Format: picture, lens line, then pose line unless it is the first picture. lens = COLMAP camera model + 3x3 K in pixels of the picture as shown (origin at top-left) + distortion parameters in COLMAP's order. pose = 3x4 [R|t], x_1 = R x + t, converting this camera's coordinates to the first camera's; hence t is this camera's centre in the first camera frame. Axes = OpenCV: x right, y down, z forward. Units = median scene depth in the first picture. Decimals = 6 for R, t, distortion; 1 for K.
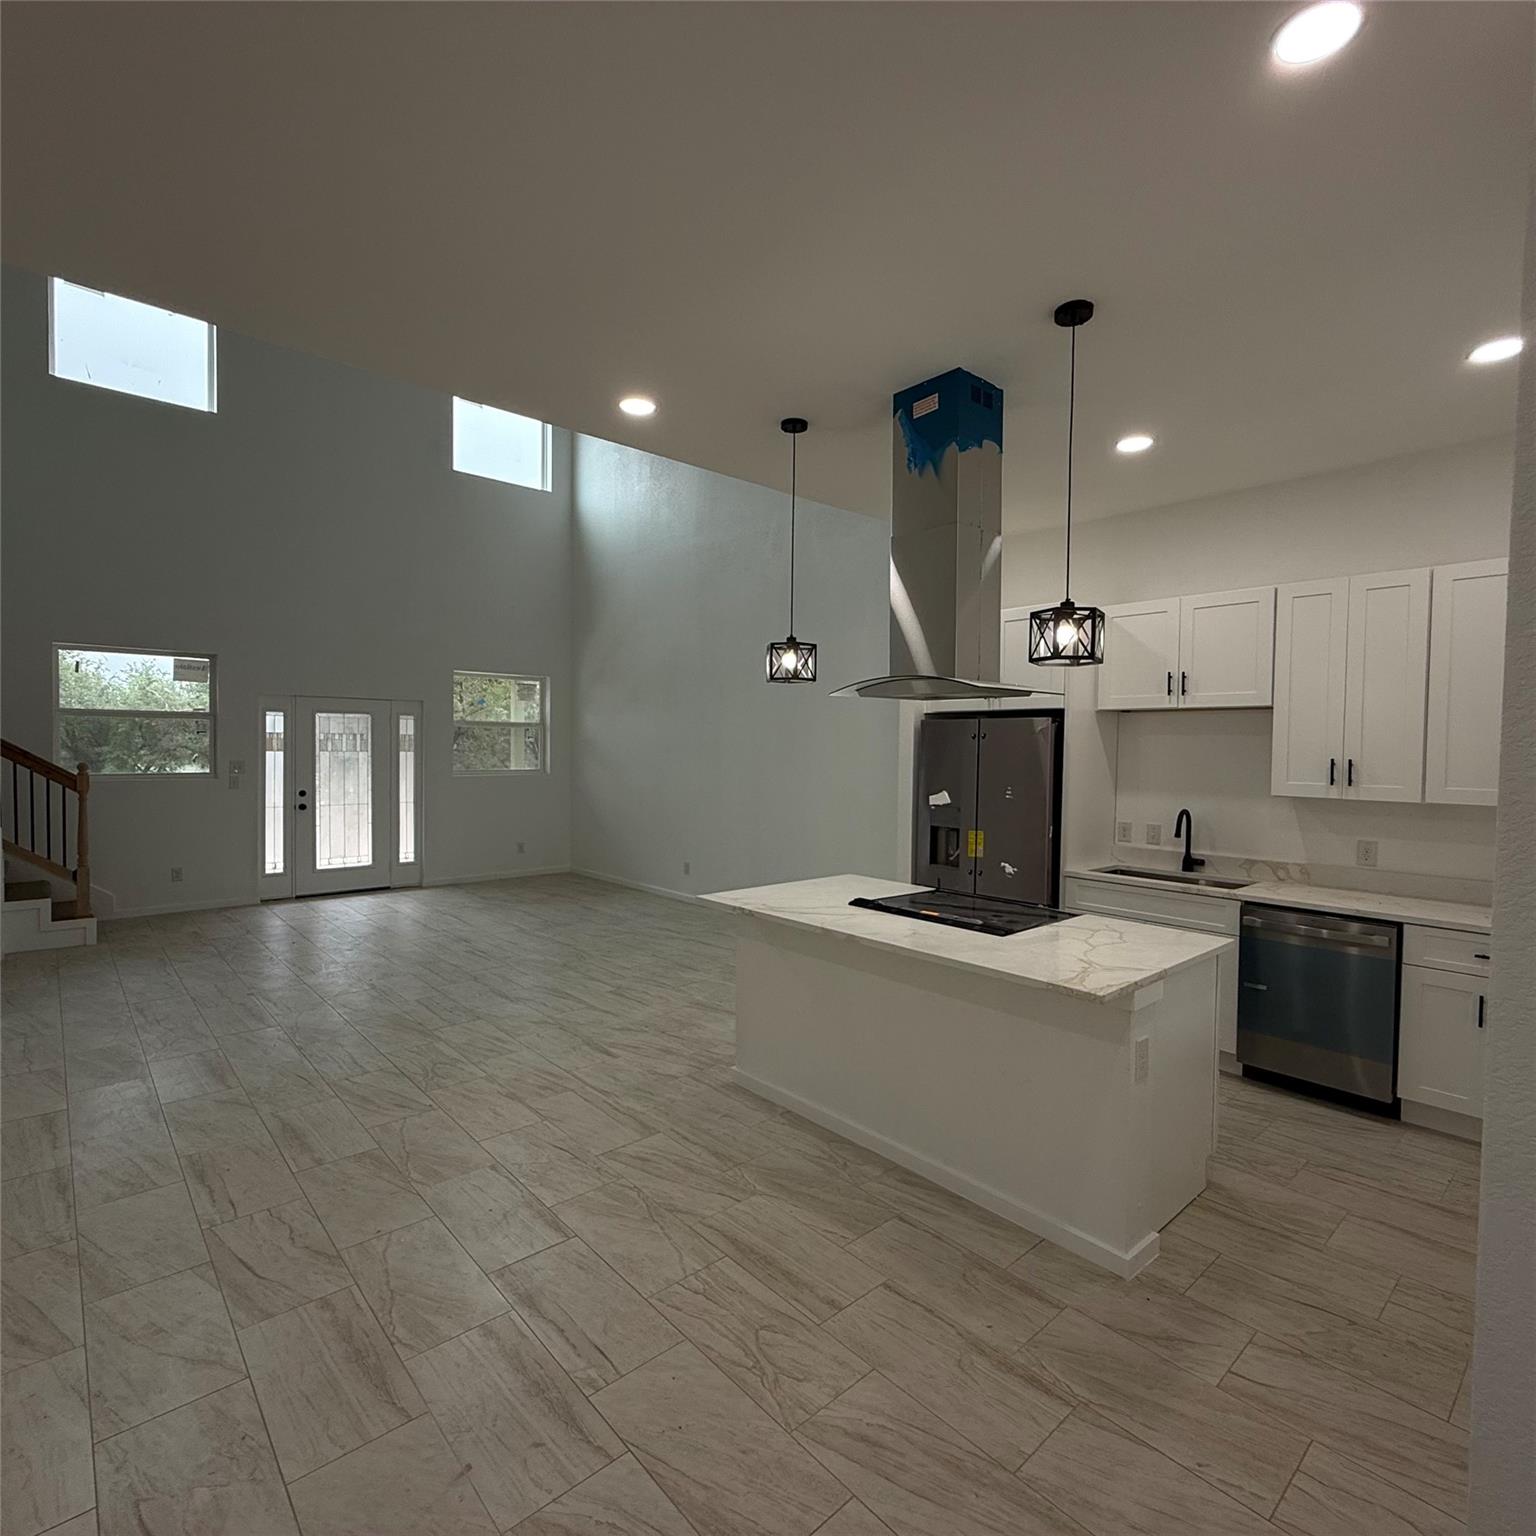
lens RADIAL K [[811.3, 0, 762.5], [0, 811.3, 769.7], [0, 0, 1]] dist [-0.001001, 0.000114]
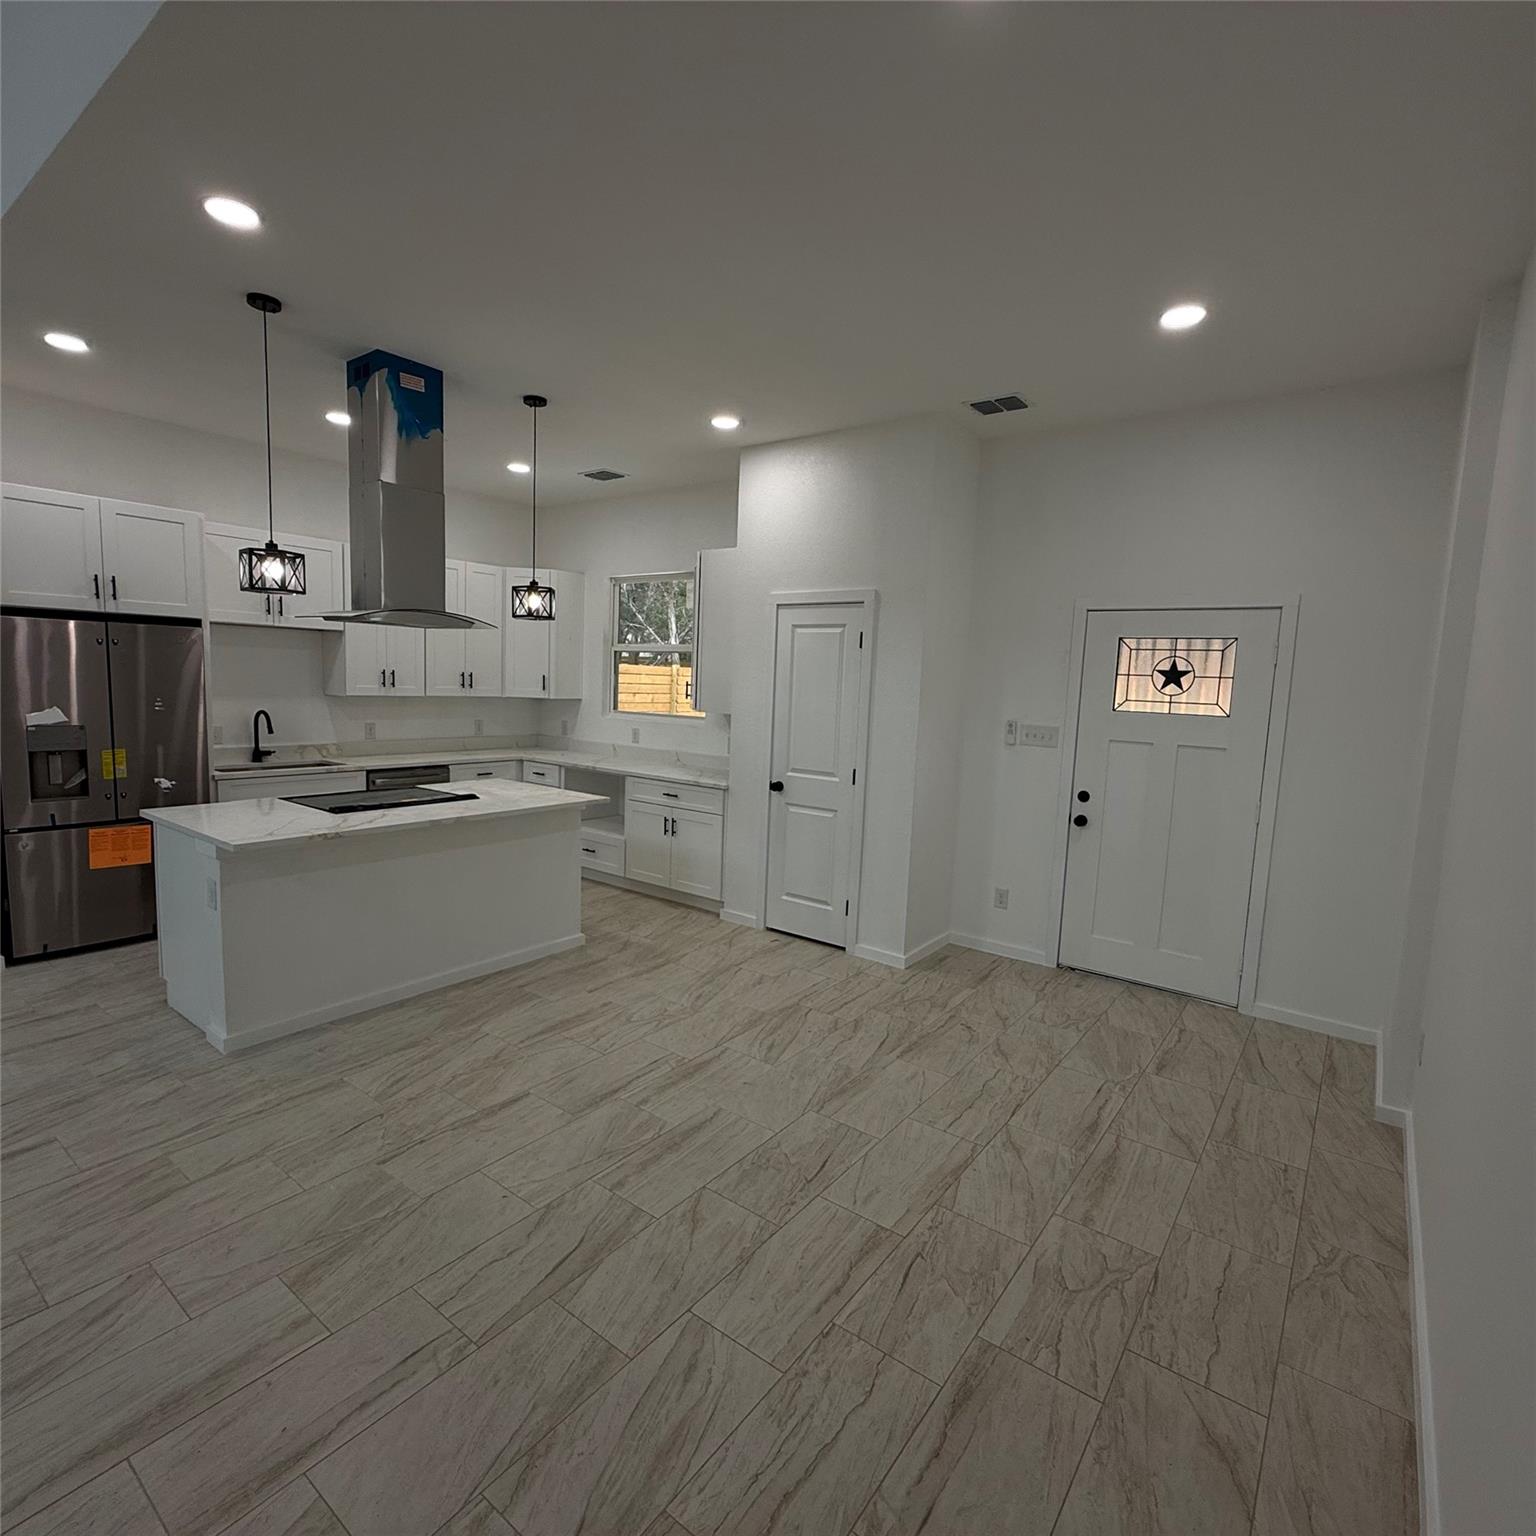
lens RADIAL K [[811.3, 0, 762.5], [0, 811.3, 769.7], [0, 0, 1]] dist [-0.001001, 0.000114]
pose [[-0.192096, -0.130210, 0.972700, -0.892991], [-0.010031, 0.991367, 0.130728, -0.031325], [-0.981325, 0.015355, -0.191744, 0.567871]]
